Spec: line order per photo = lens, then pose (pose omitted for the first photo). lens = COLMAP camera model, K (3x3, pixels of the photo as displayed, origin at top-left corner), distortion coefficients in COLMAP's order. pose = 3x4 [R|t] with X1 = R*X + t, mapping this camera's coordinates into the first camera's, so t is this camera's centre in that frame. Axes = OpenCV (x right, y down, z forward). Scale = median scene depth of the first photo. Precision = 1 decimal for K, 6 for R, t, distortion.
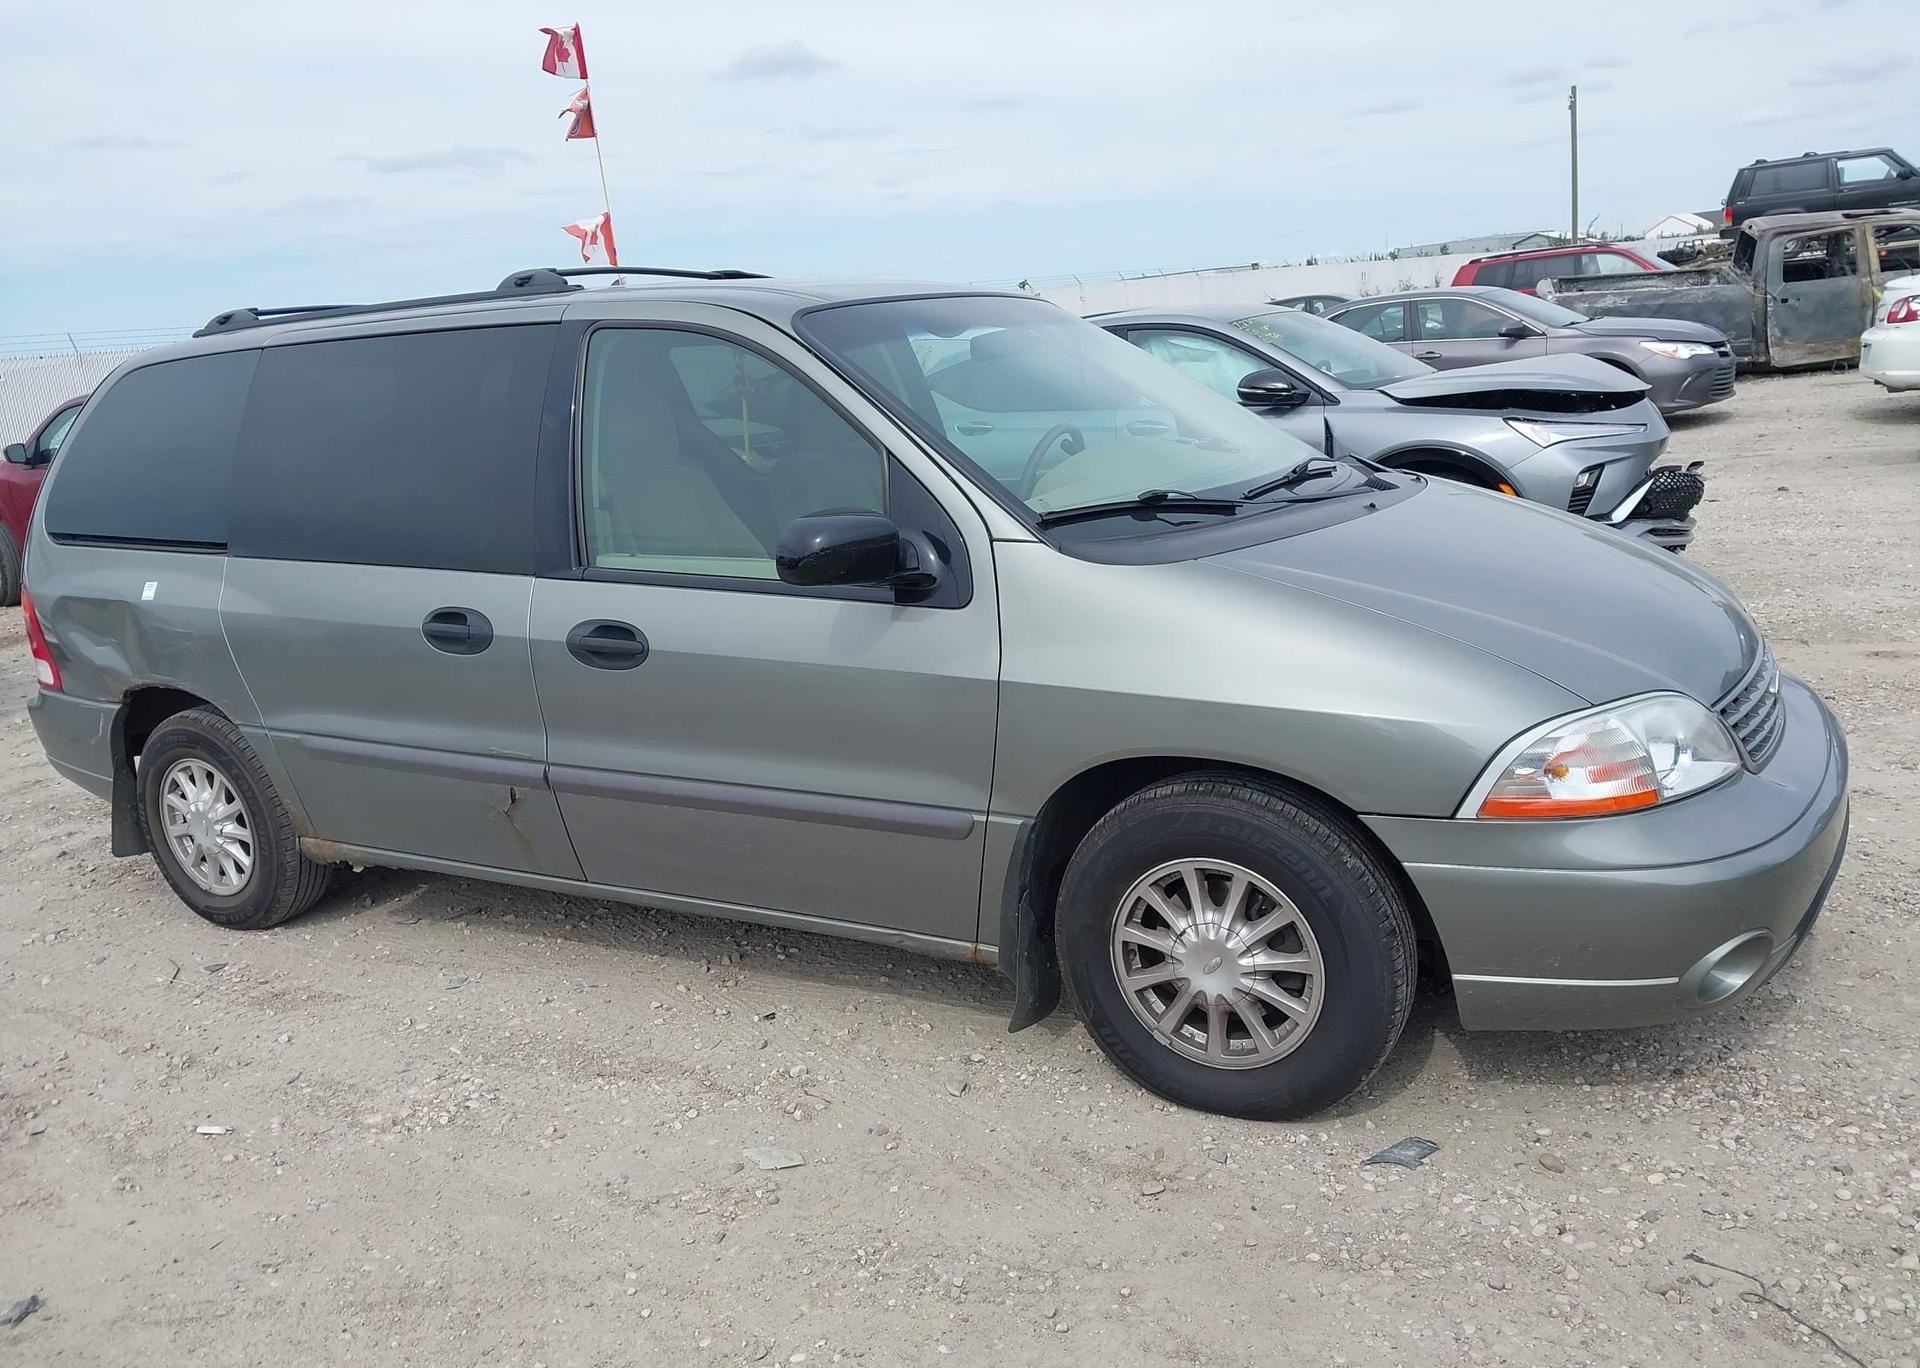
lens RADIAL K [[1526.7, 0, 960.0], [0, 1526.7, 684.0], [0, 0, 1]] dist [-0.002045, -0.013378]
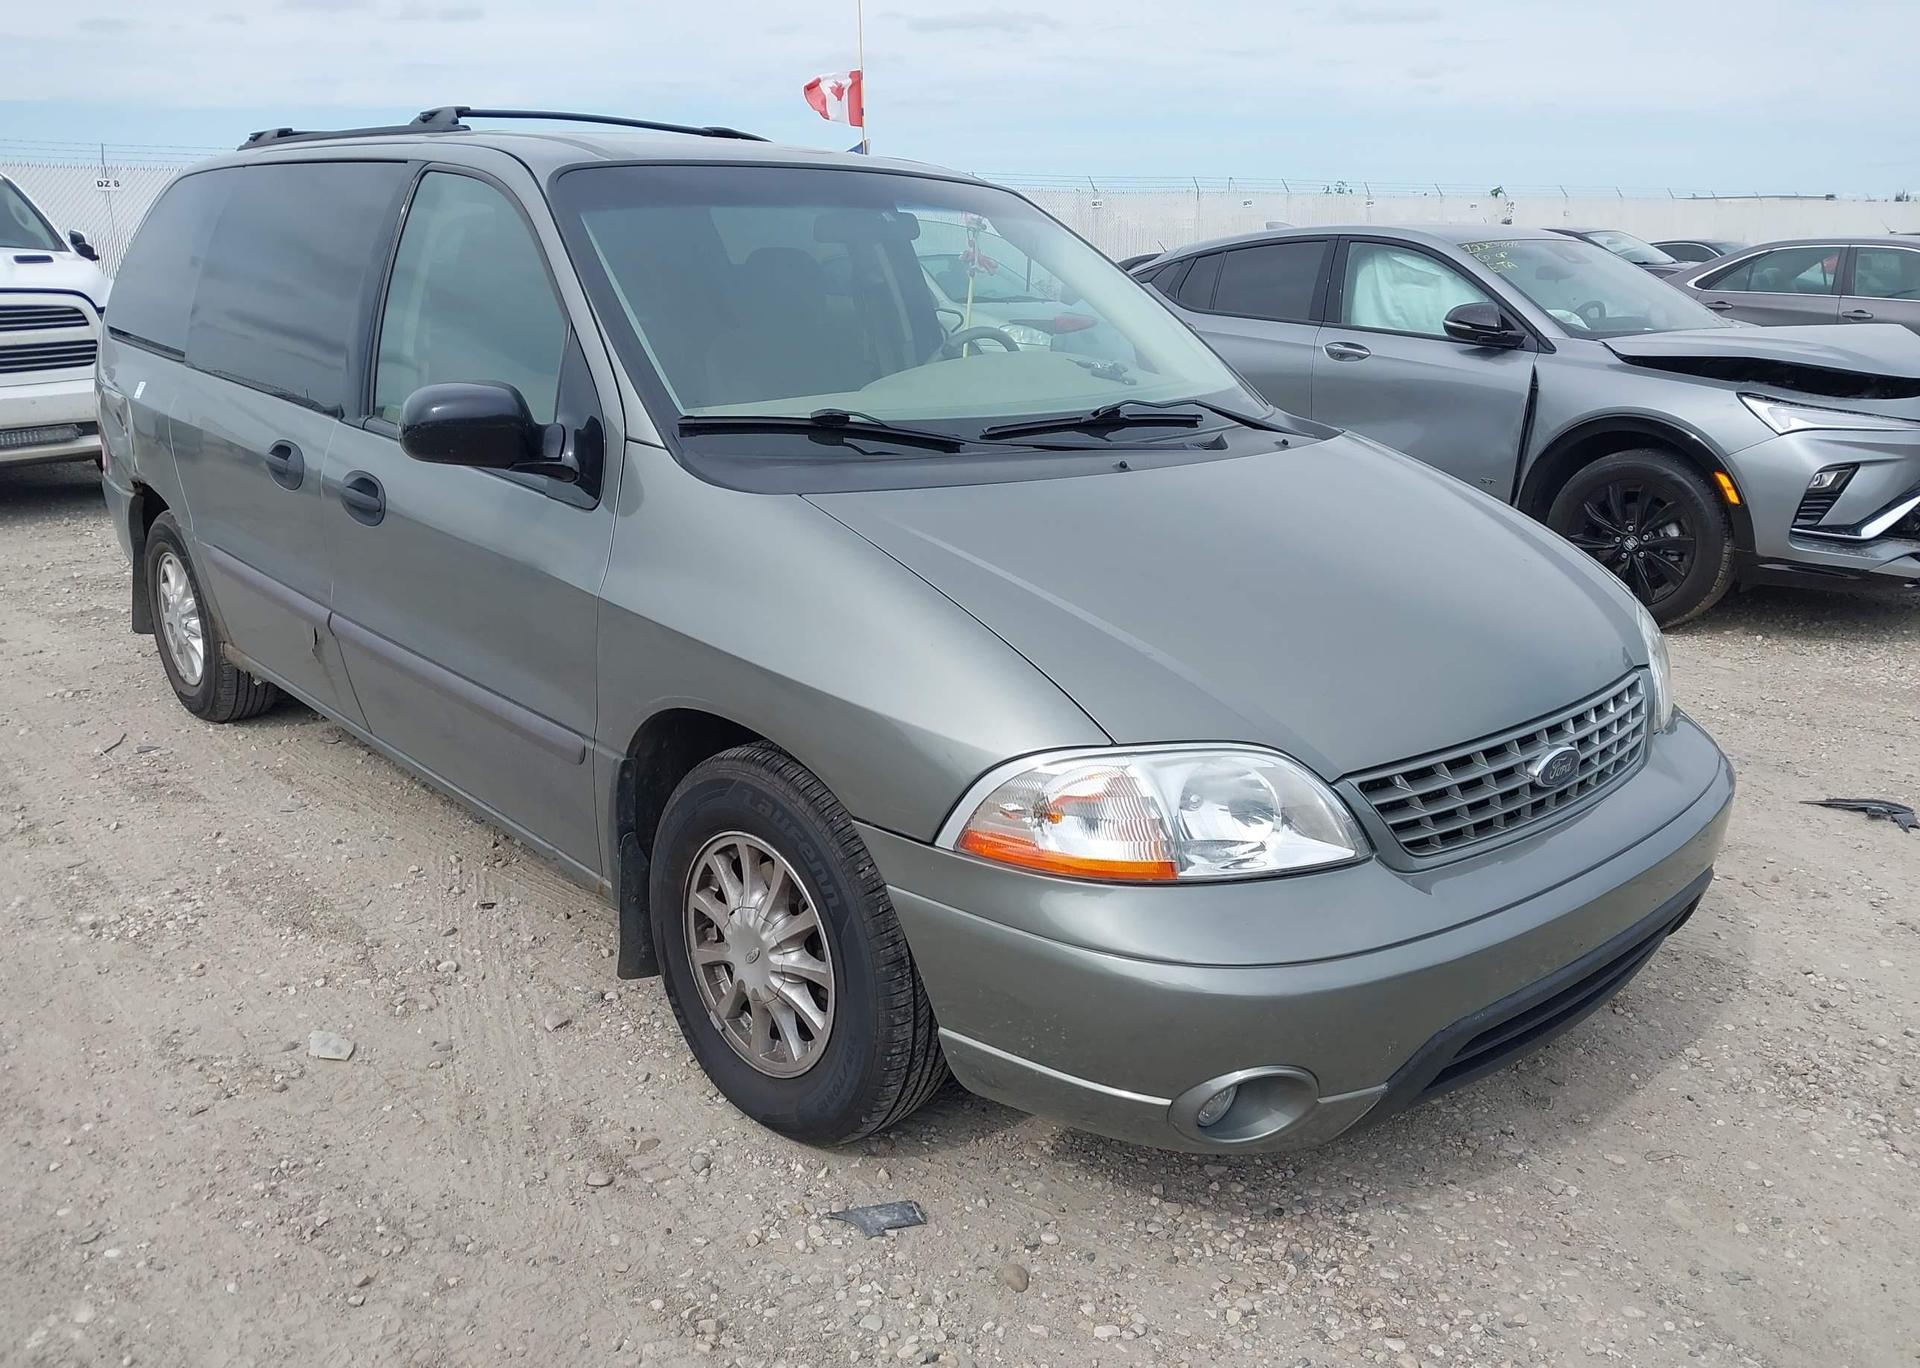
lens RADIAL K [[1539.1, 0, 960.8], [0, 1539.1, 673.7], [0, 0, 1]] dist [-0.001095, -0.008605]
pose [[0.948095, 0.173450, -0.266515, 0.413375], [-0.156185, 0.984078, 0.084836, -0.058747], [0.276986, -0.038807, 0.960090, 0.158248]]
